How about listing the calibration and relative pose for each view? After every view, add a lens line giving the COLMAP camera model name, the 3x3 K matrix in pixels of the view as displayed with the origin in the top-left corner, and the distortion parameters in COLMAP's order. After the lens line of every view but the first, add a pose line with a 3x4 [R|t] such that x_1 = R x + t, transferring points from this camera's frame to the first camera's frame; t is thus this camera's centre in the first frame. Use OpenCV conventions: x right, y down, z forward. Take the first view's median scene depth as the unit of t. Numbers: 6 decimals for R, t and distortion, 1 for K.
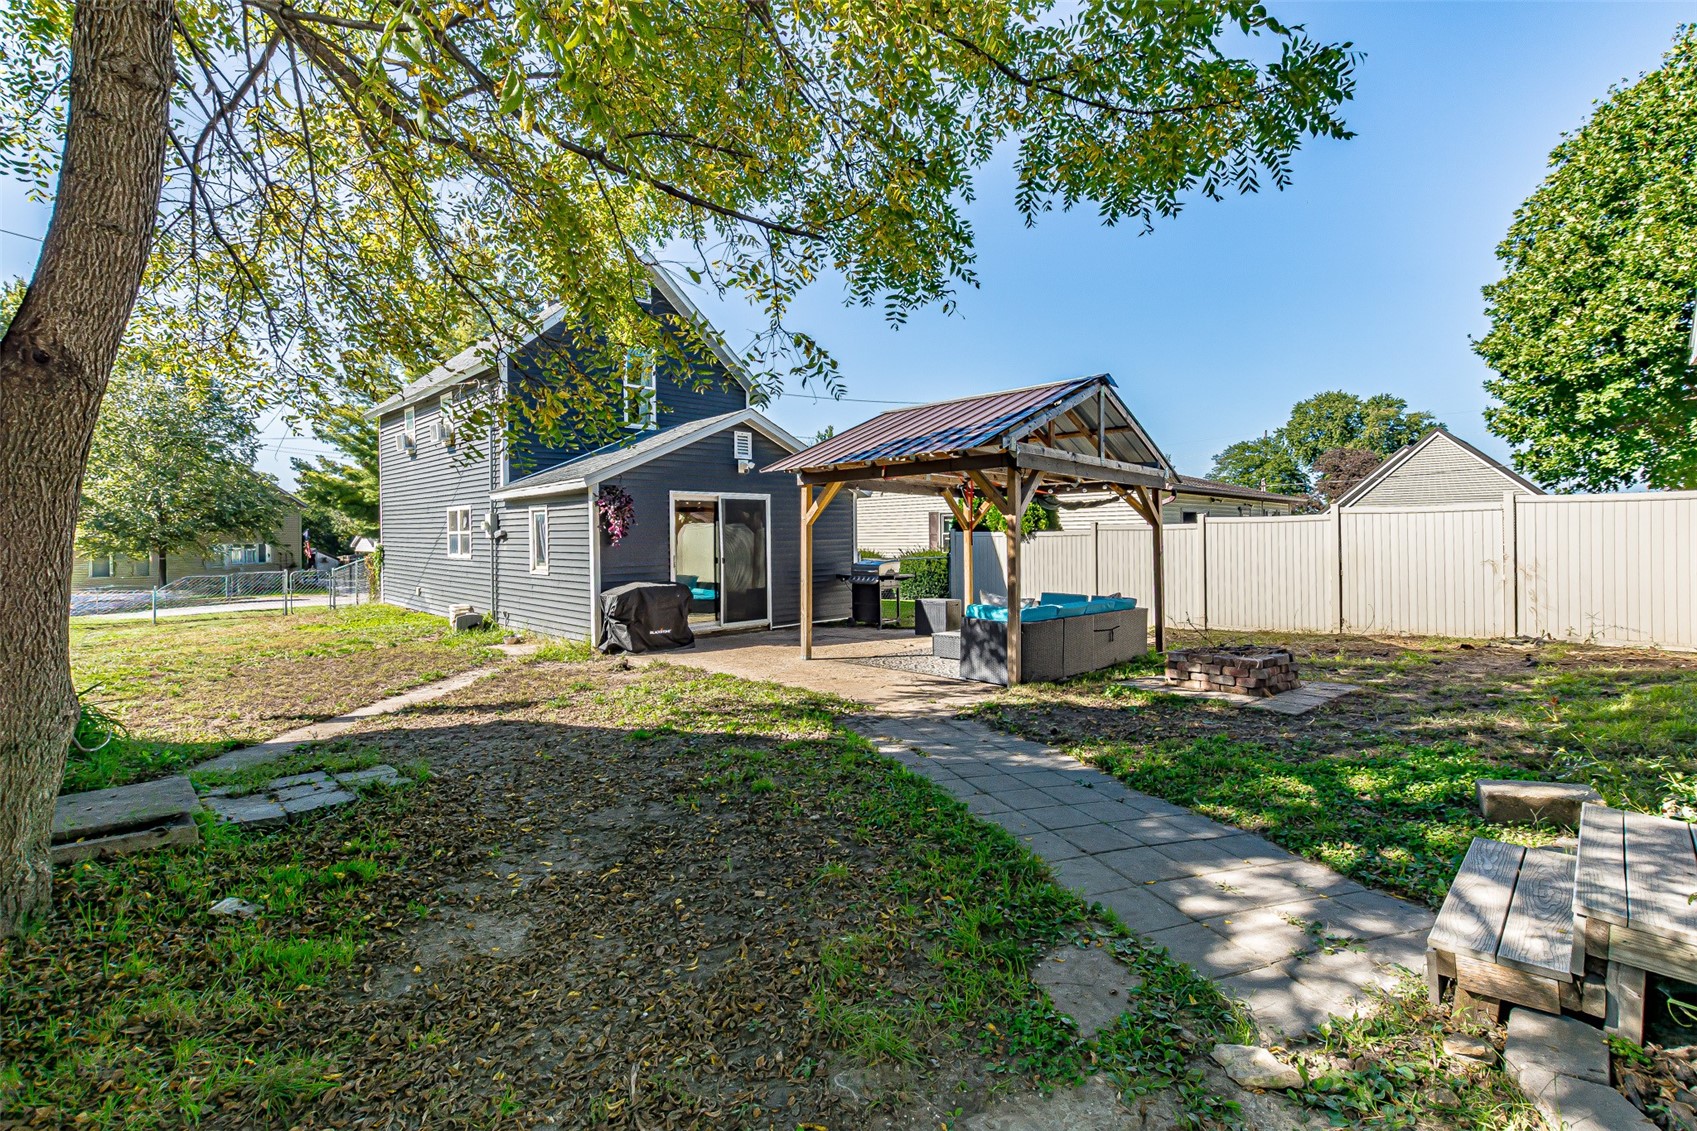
lens RADIAL K [[776.1, 0, 856.3], [0, 776.1, 554.8], [0, 0, 1]] dist [0.003807, -0.000680]
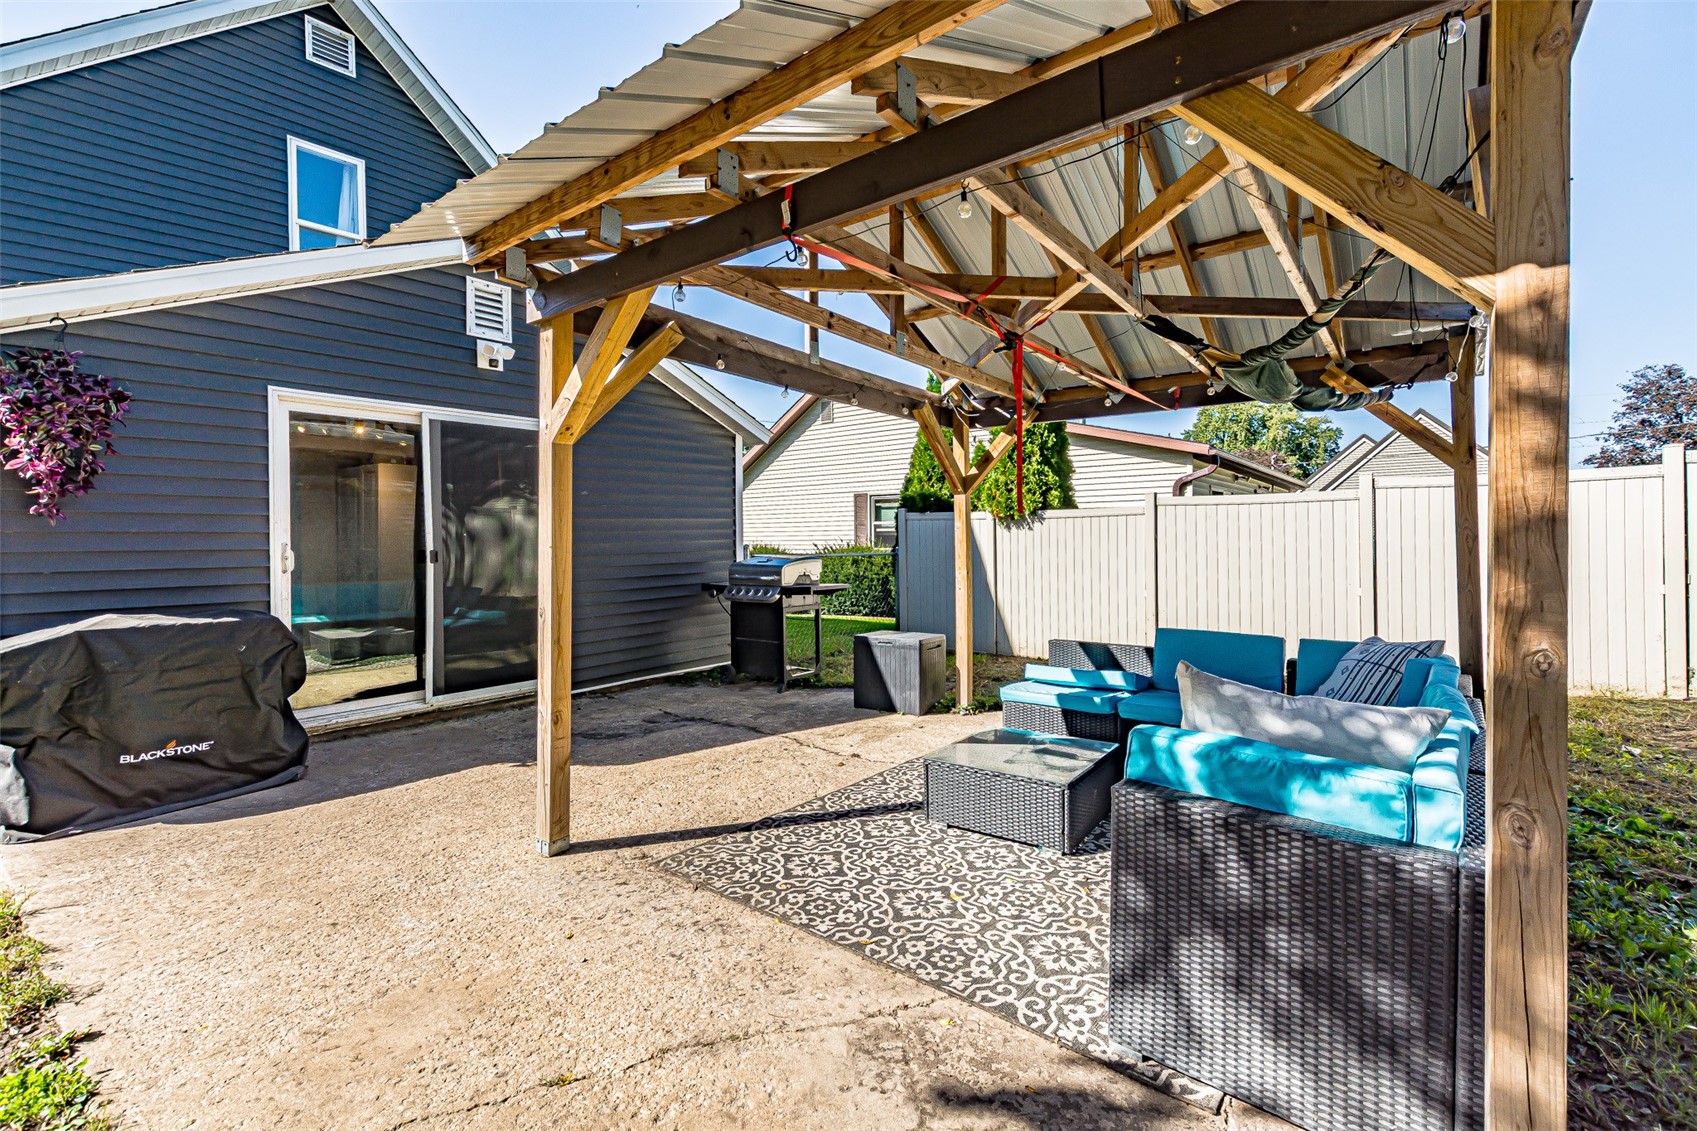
lens RADIAL K [[776.1, 0, 859.5], [0, 776.1, 557.6], [0, 0, 1]] dist [0.003807, -0.000680]
pose [[0.992619, -0.000682, 0.121269, 0.012821], [0.000506, 0.999999, 0.001481, 0.005039], [-0.121269, -0.001409, 0.992619, 0.345369]]
